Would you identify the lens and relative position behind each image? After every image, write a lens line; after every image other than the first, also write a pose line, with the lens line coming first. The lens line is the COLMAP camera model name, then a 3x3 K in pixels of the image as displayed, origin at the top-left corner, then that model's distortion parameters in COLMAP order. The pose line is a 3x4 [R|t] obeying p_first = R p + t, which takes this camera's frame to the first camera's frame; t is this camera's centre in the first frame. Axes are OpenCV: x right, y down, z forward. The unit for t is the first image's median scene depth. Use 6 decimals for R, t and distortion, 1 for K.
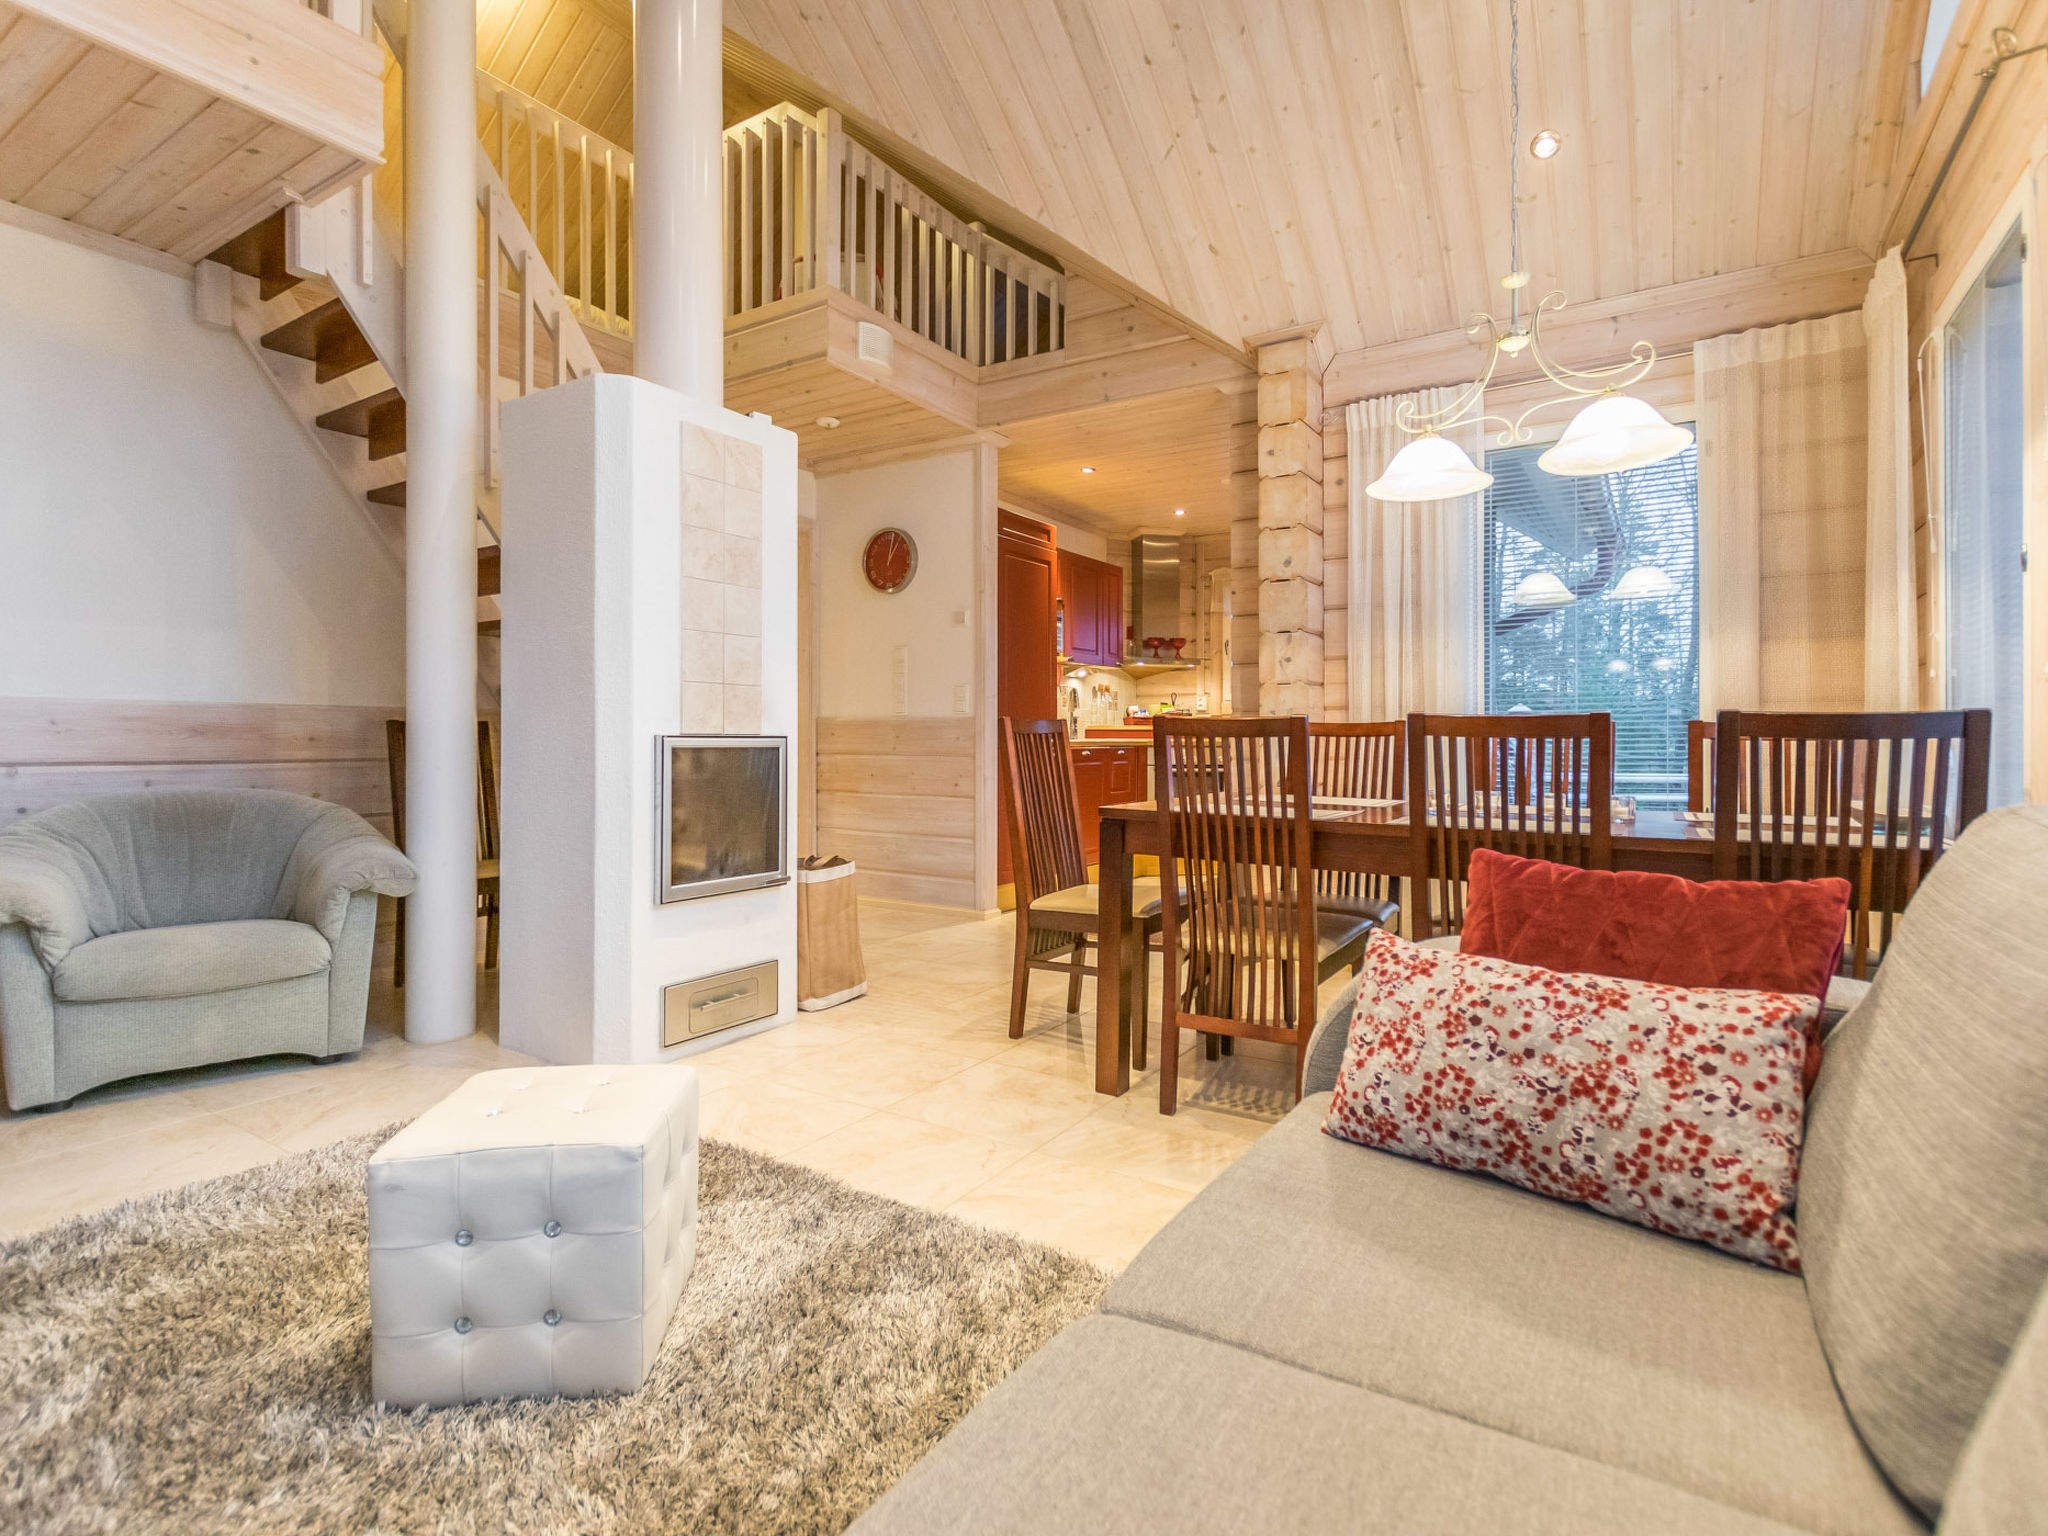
lens RADIAL K [[1012.0, 0, 1022.3], [0, 1012.0, 757.1], [0, 0, 1]] dist [0.010915, -0.004185]
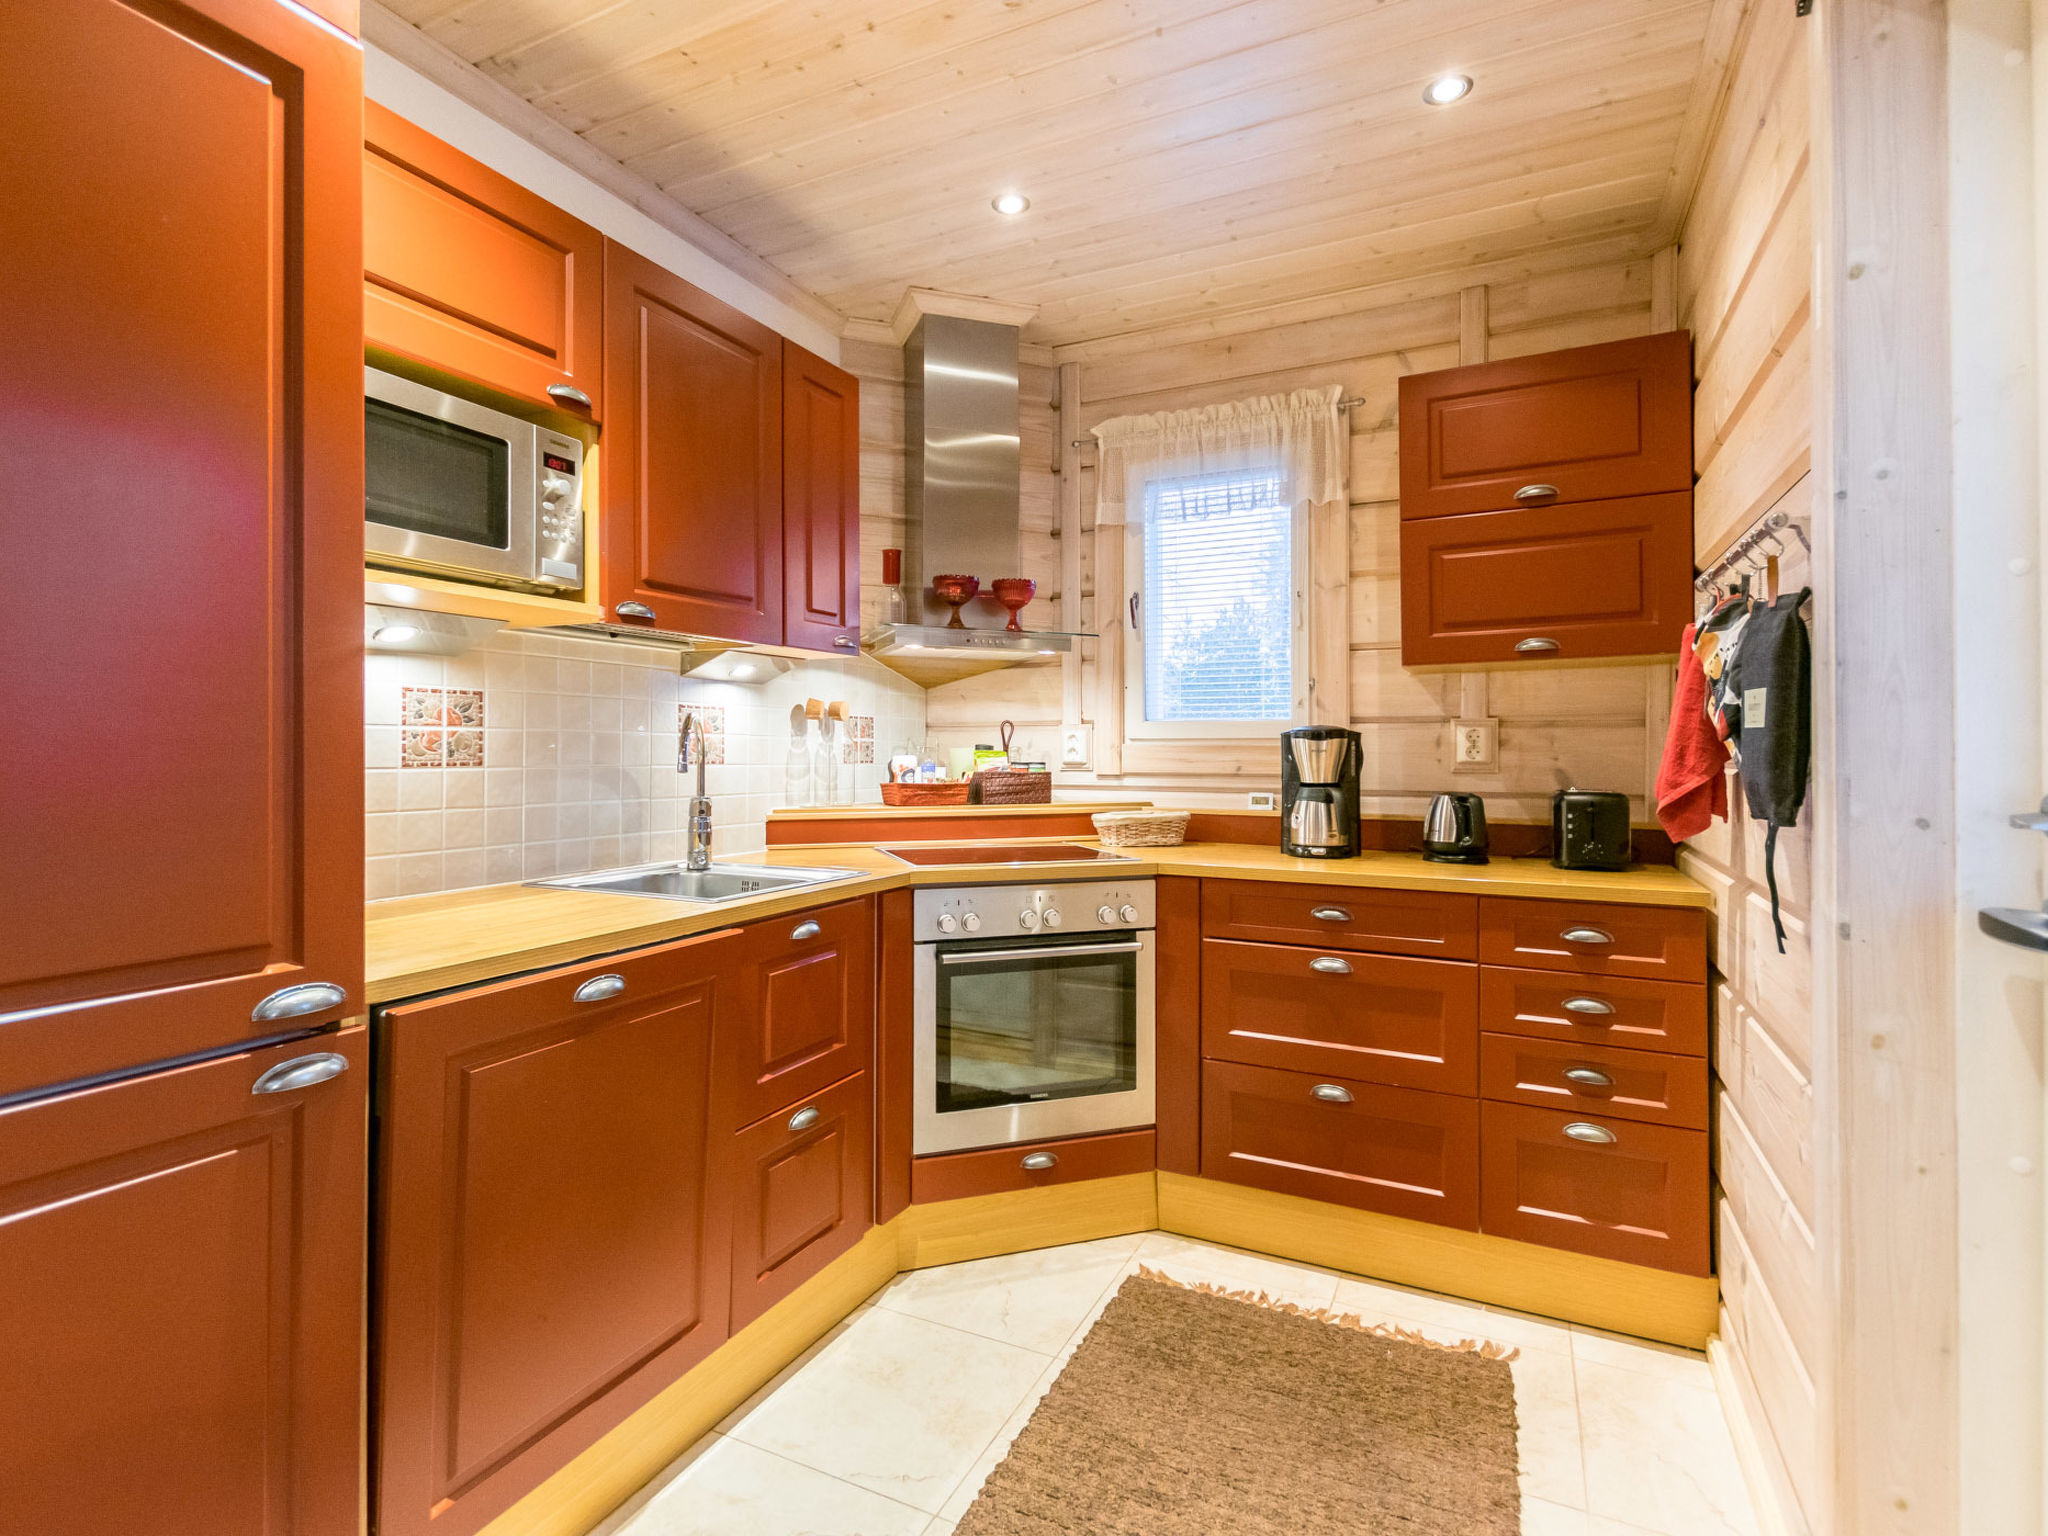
lens RADIAL K [[1012.0, 0, 1021.8], [0, 1012.0, 759.8], [0, 0, 1]] dist [0.010915, -0.004185]
pose [[0.992288, -0.000883, 0.123954, 0.105450], [0.001771, 0.999974, -0.007057, -0.045416], [-0.123945, 0.007222, 0.992263, 0.598187]]
